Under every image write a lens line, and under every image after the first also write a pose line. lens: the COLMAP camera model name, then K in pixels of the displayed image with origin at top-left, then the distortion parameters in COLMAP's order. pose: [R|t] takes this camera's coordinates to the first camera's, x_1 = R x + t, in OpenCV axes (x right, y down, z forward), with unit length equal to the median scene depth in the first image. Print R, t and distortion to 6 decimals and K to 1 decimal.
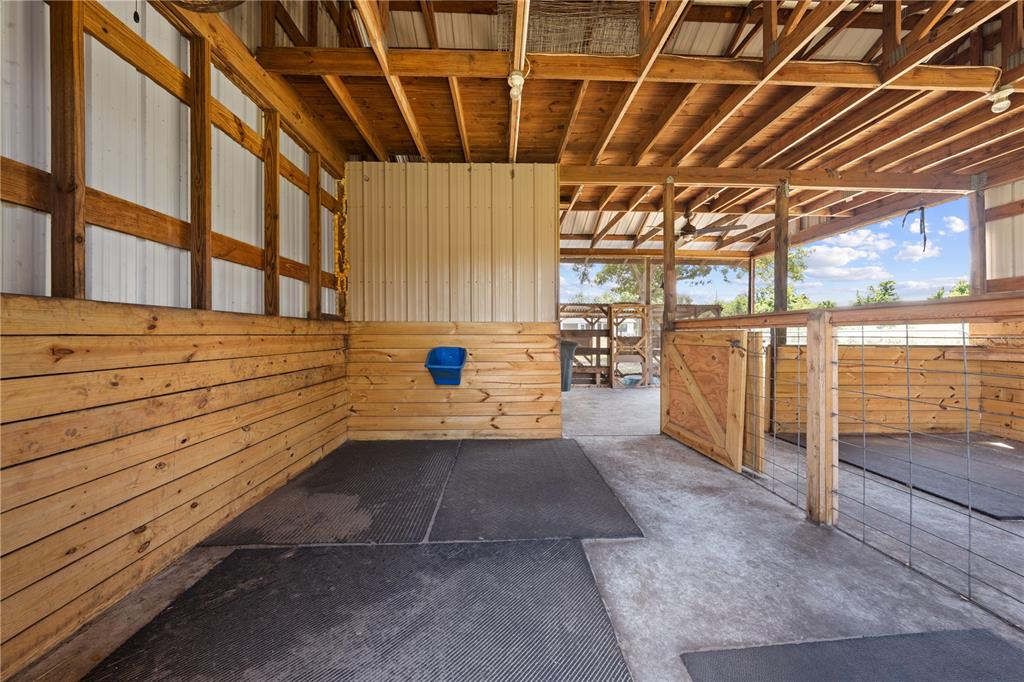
lens RADIAL K [[348.7, 0, 511.5], [0, 348.7, 336.6], [0, 0, 1]] dist [-0.000546, -0.000145]
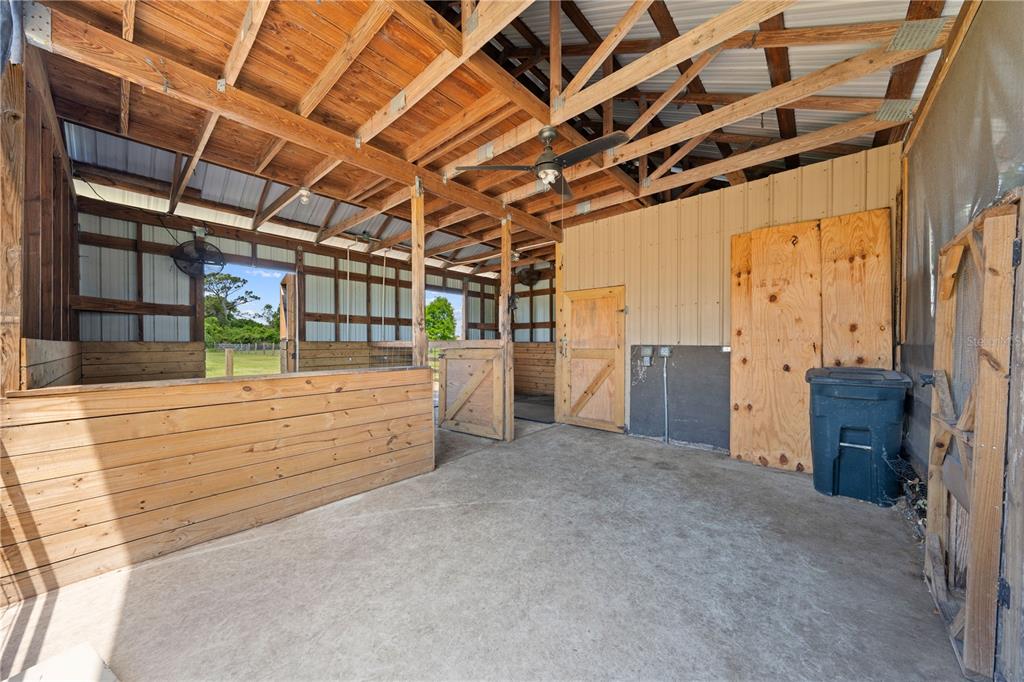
lens RADIAL K [[348.7, 0, 513.5], [0, 348.7, 343.7], [0, 0, 1]] dist [-0.000546, -0.000145]
pose [[-0.687741, 0.004273, -0.725944, 2.873632], [-0.001291, 0.999974, 0.007109, -0.092860], [0.725955, 0.005826, -0.687718, 4.102536]]
